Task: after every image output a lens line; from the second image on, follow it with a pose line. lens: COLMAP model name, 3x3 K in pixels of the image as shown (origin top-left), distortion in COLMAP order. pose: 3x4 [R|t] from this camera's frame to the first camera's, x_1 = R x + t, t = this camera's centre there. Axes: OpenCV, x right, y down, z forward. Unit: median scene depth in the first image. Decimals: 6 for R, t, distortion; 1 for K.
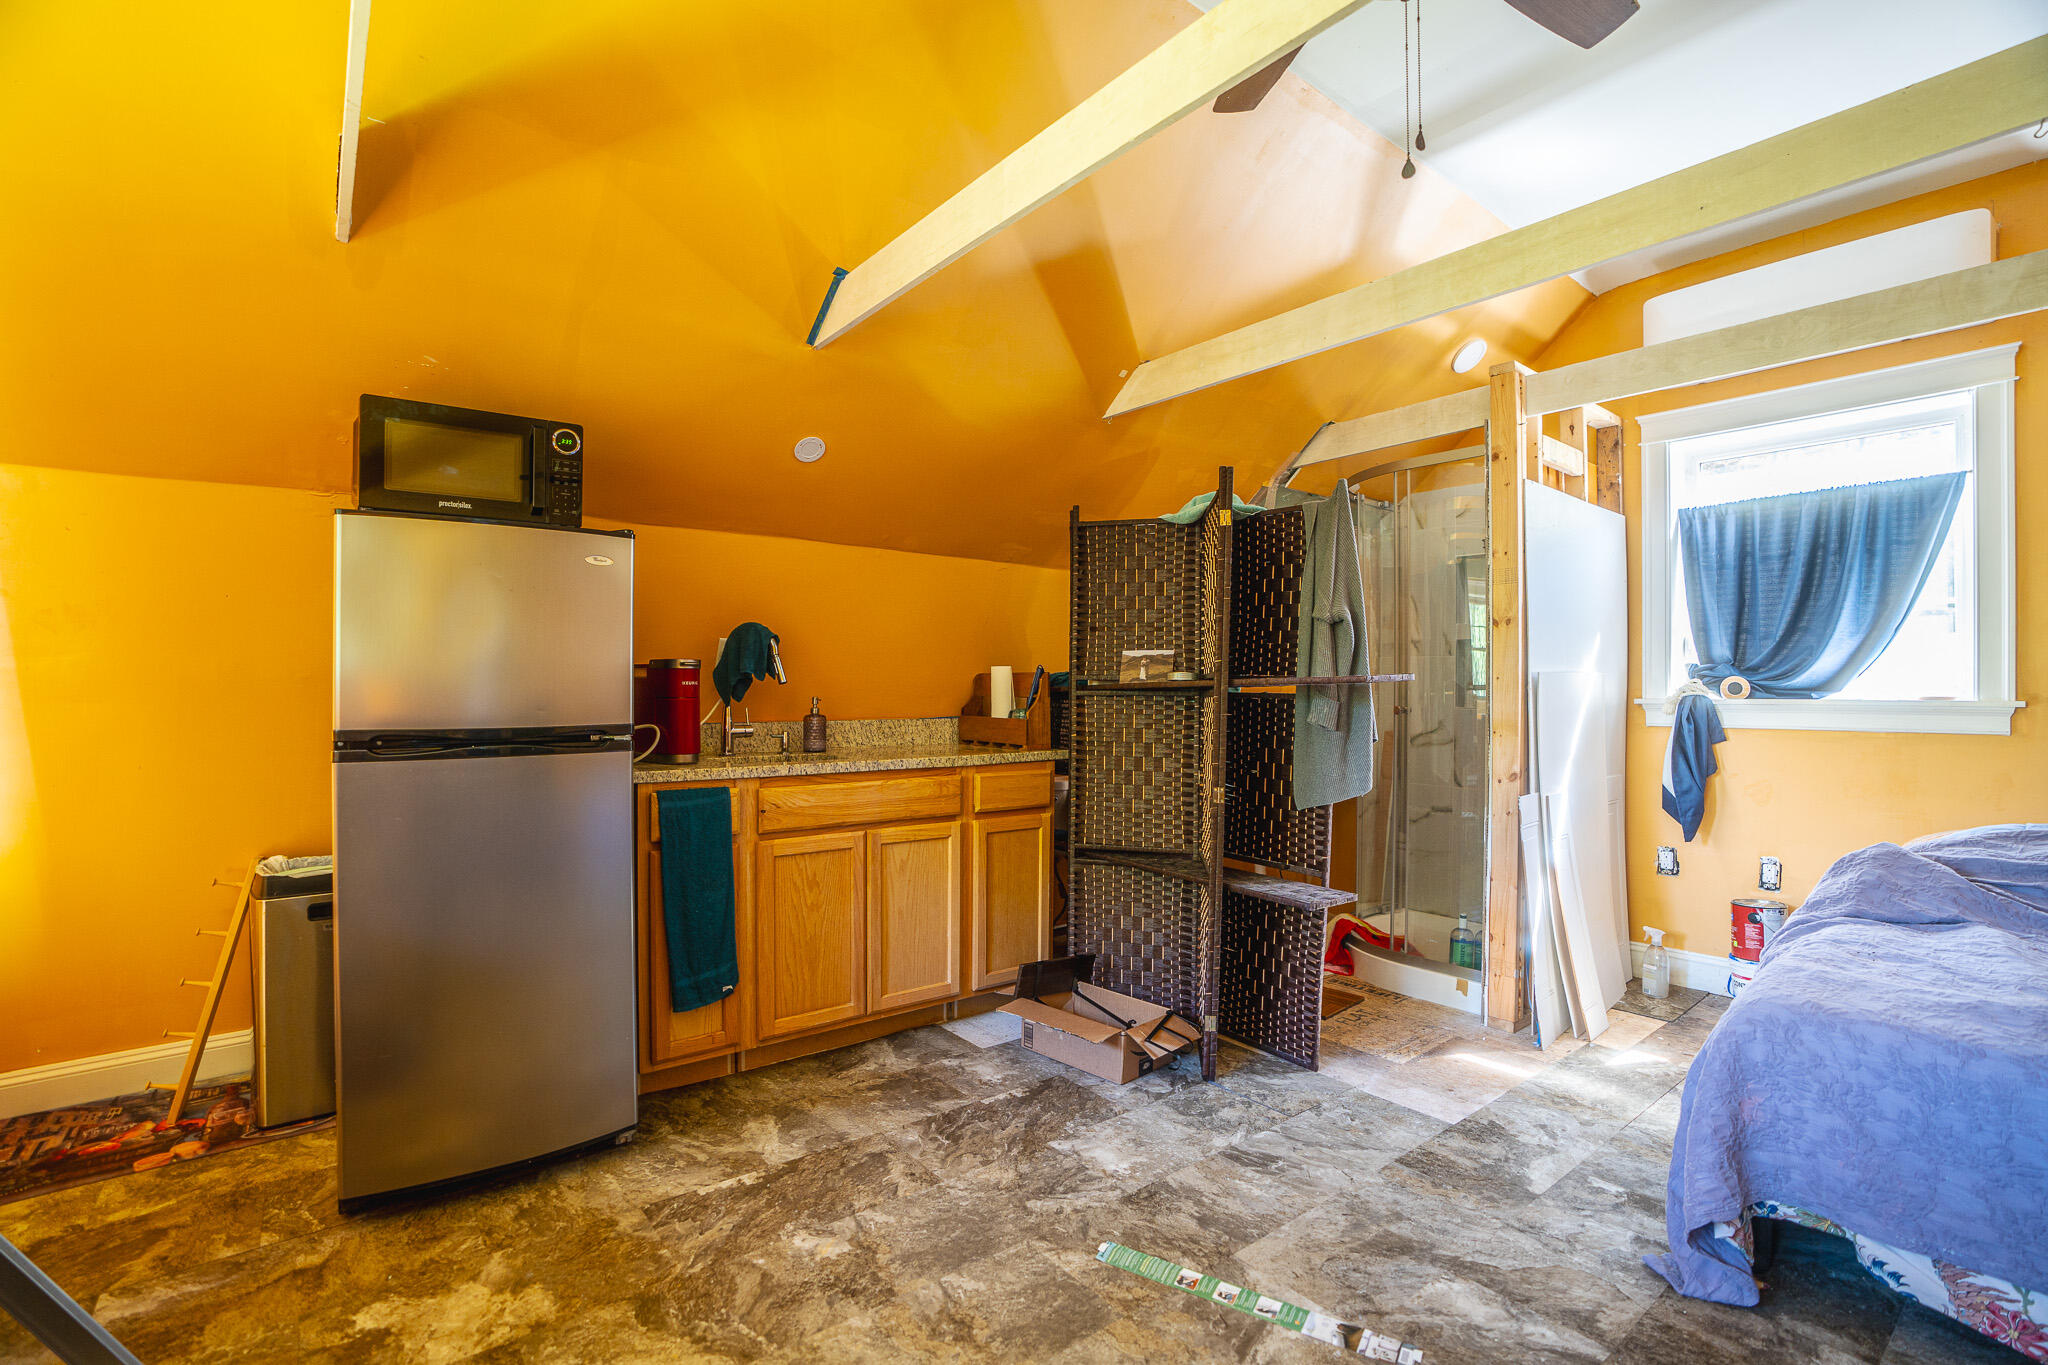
lens RADIAL K [[936.0, 0, 1024.4], [0, 936.0, 685.0], [0, 0, 1]] dist [-0.068652, 0.023501]
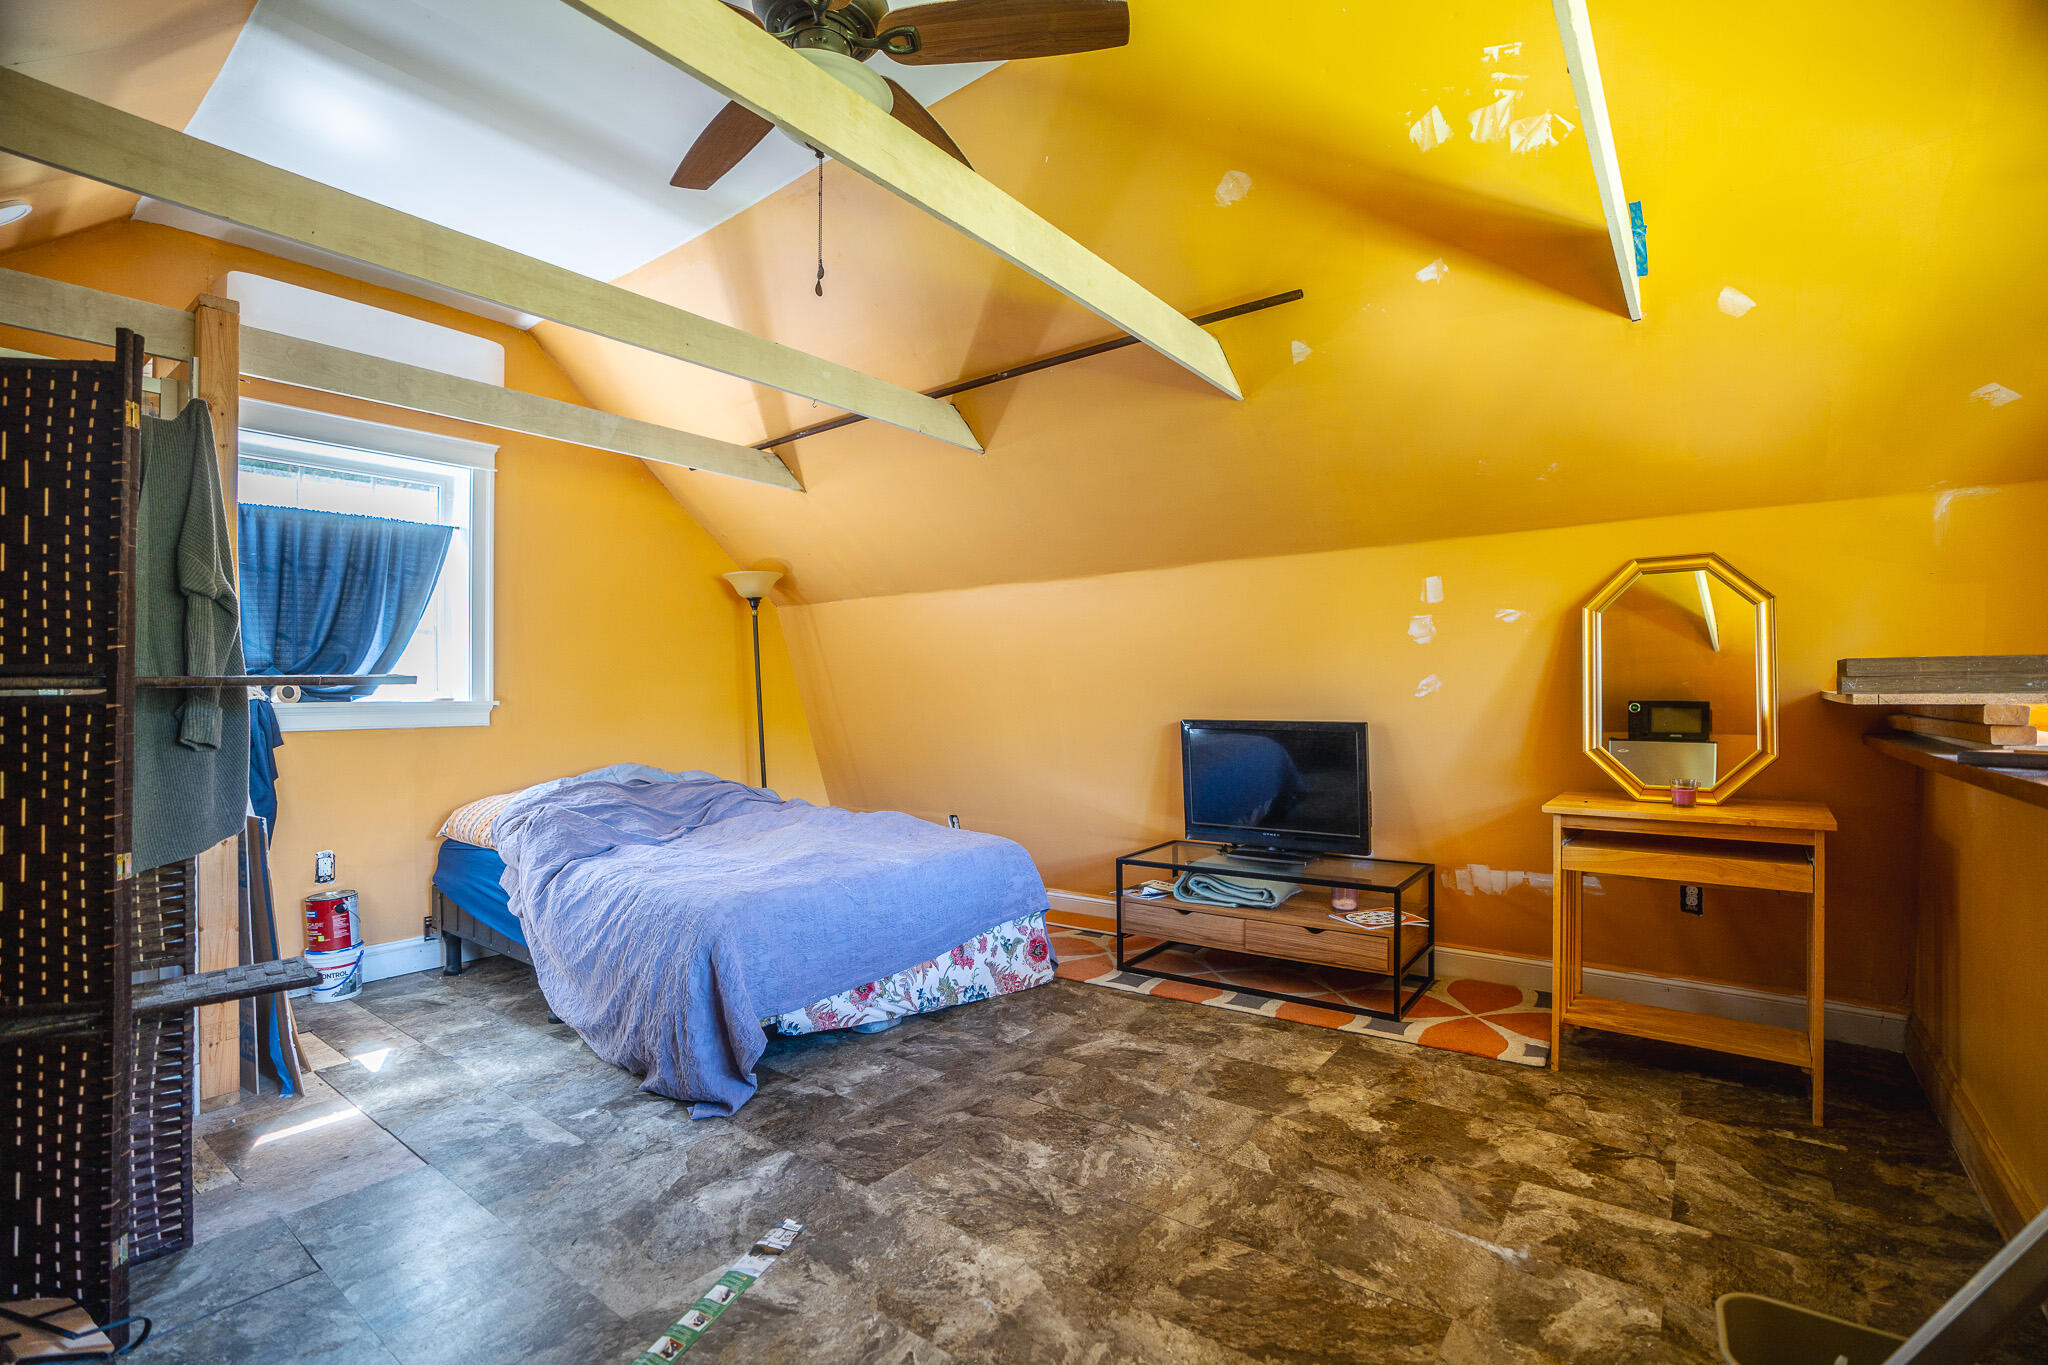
lens RADIAL K [[936.0, 0, 1024.4], [0, 936.0, 685.0], [0, 0, 1]] dist [-0.068652, 0.023501]
pose [[-0.251015, 0.005173, 0.967969, -0.654775], [-0.000027, 0.999986, -0.005351, 0.001402], [-0.967983, -0.001370, -0.251011, 0.744966]]
